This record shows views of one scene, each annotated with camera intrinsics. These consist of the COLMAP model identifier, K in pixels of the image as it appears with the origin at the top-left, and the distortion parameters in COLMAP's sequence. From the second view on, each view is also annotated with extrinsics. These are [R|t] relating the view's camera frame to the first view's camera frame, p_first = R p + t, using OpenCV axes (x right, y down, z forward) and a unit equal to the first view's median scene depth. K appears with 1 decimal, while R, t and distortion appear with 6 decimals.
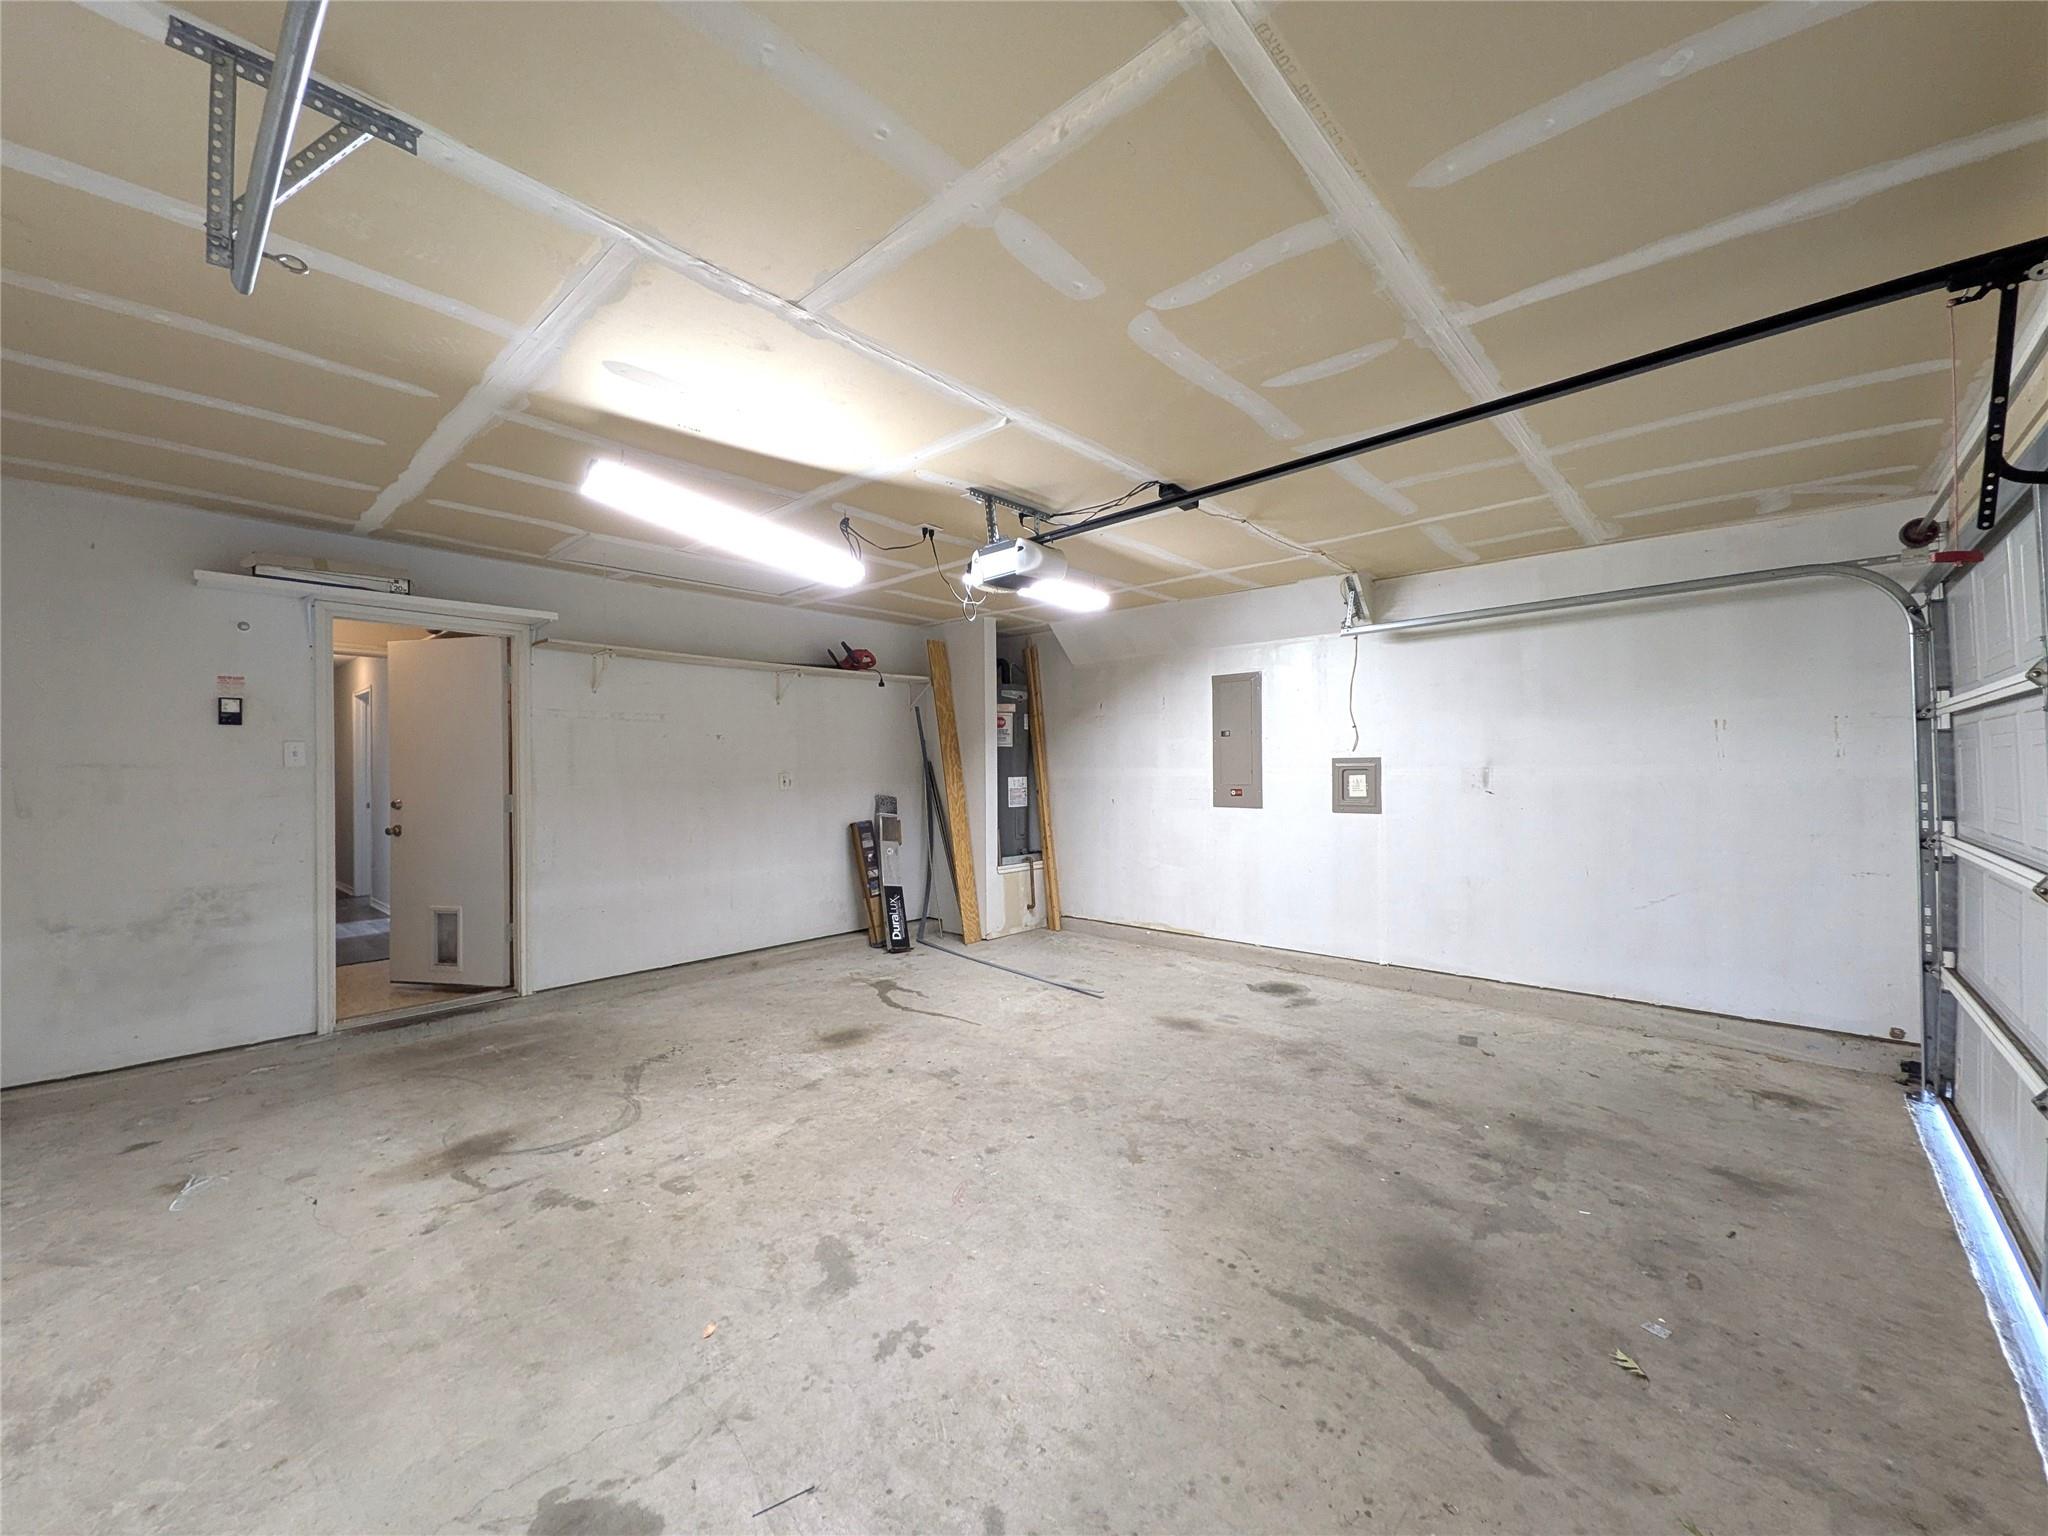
lens RADIAL K [[819.4, 0, 1024.0], [0, 819.4, 768.0], [0, 0, 1]] dist [0.001093, 0.000506]
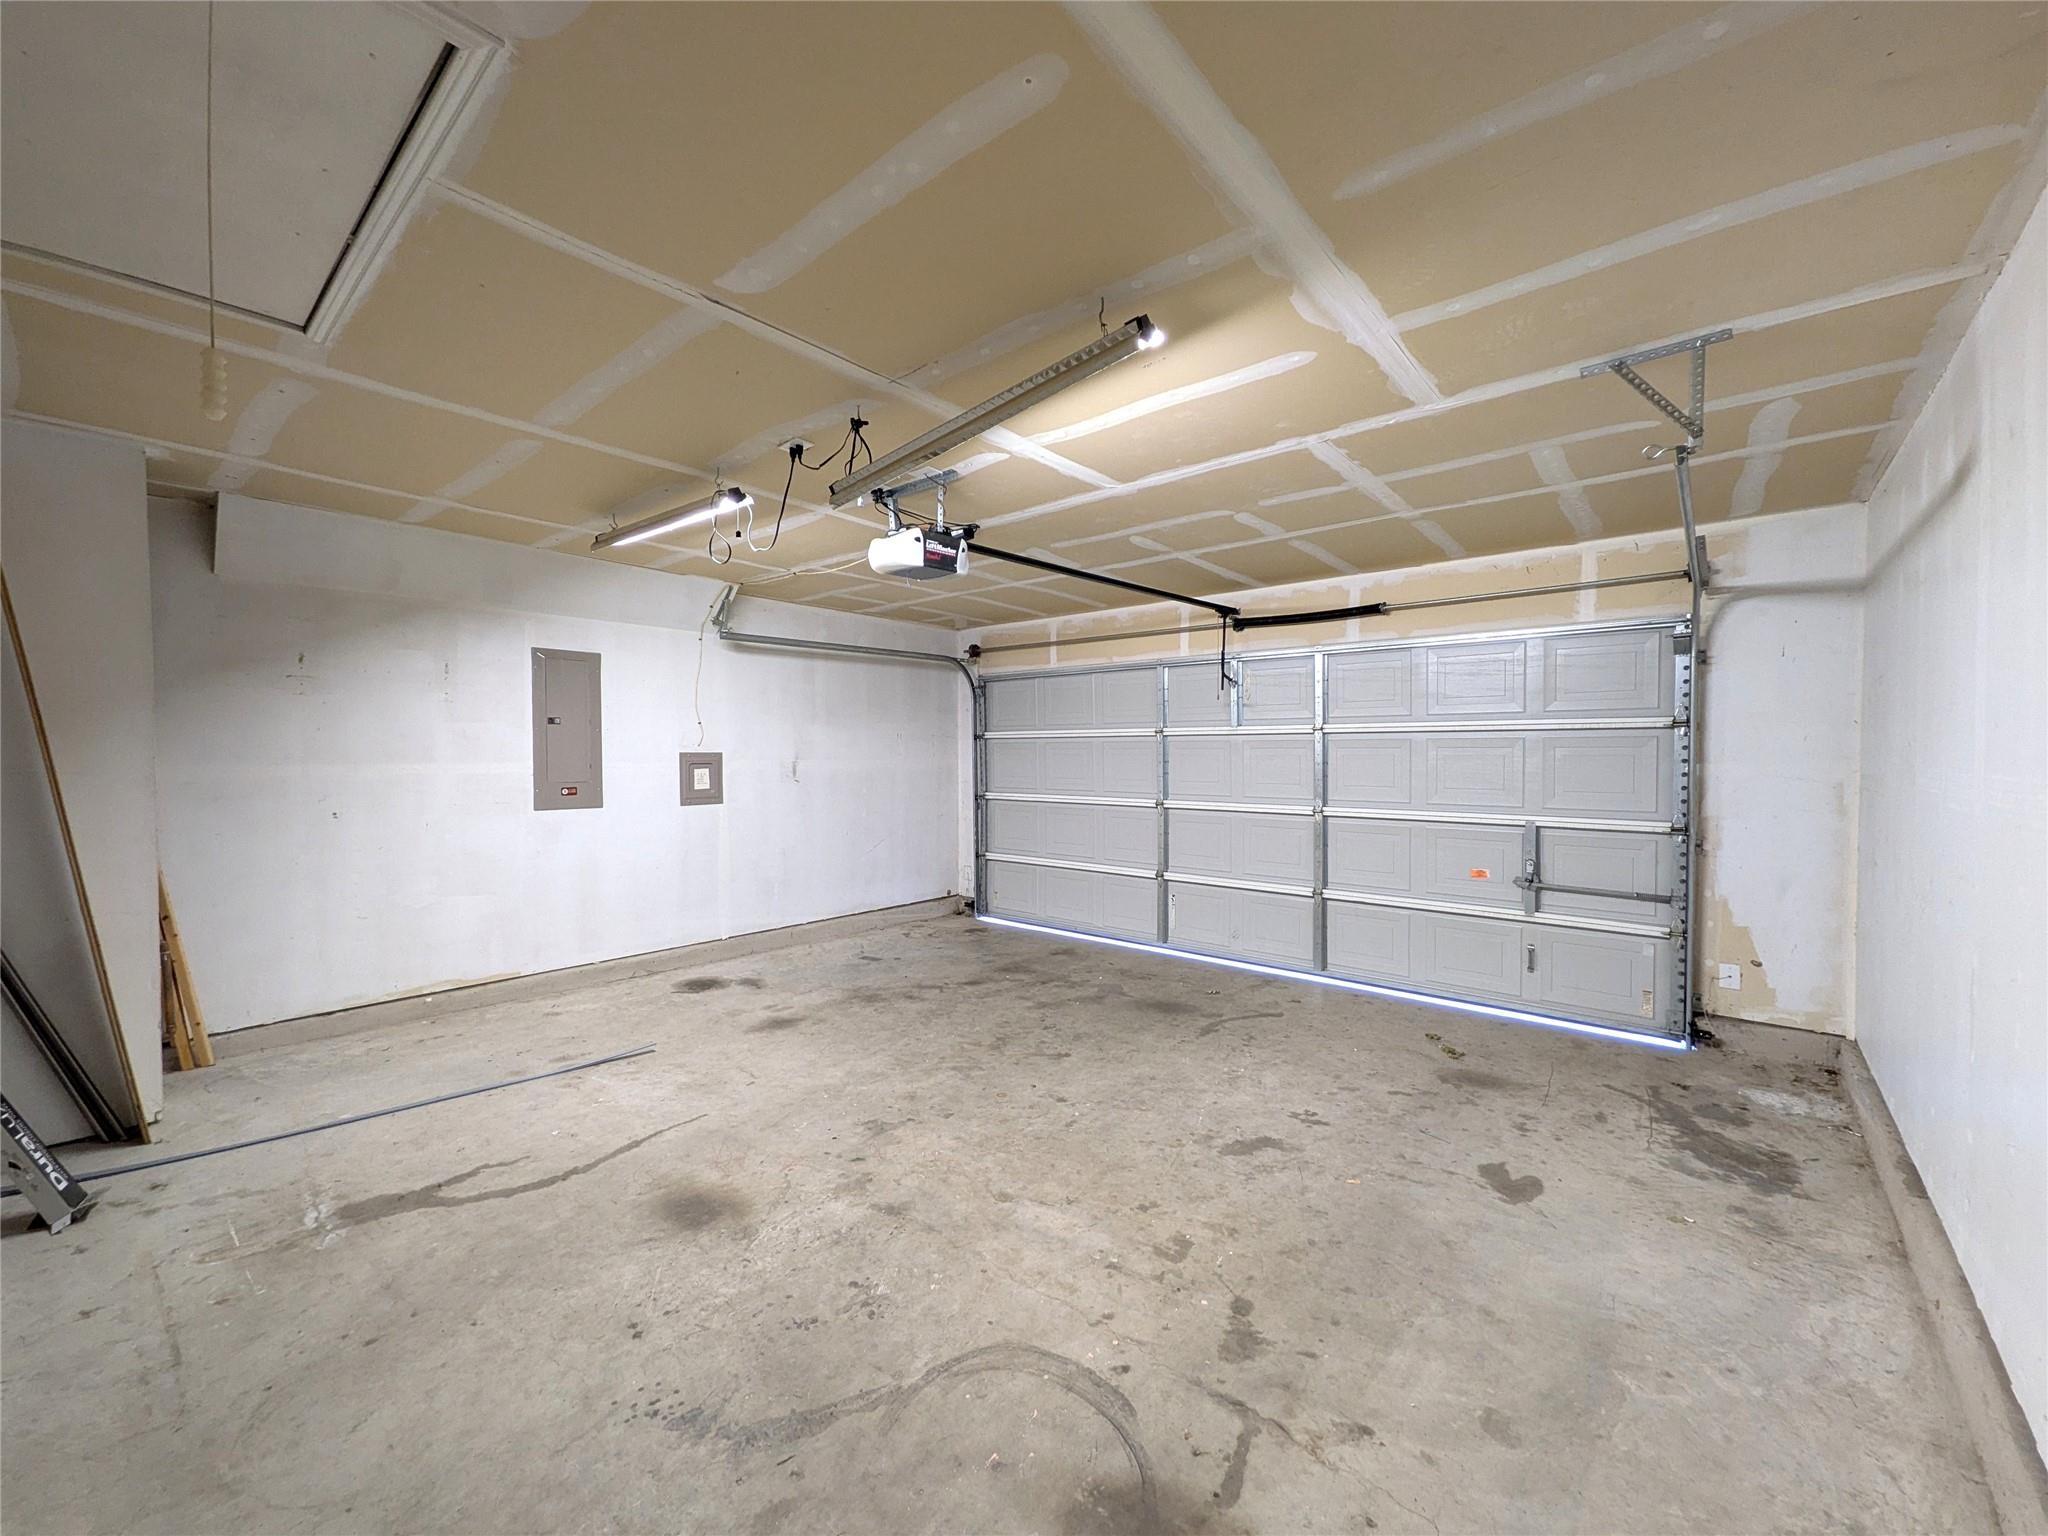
lens RADIAL K [[819.4, 0, 1024.0], [0, 819.4, 768.0], [0, 0, 1]] dist [0.001093, 0.000506]
pose [[-0.043768, -0.011738, 0.998973, -1.075236], [-0.002120, 0.999930, 0.011656, -0.008895], [-0.999039, -0.001608, -0.043789, 1.009109]]
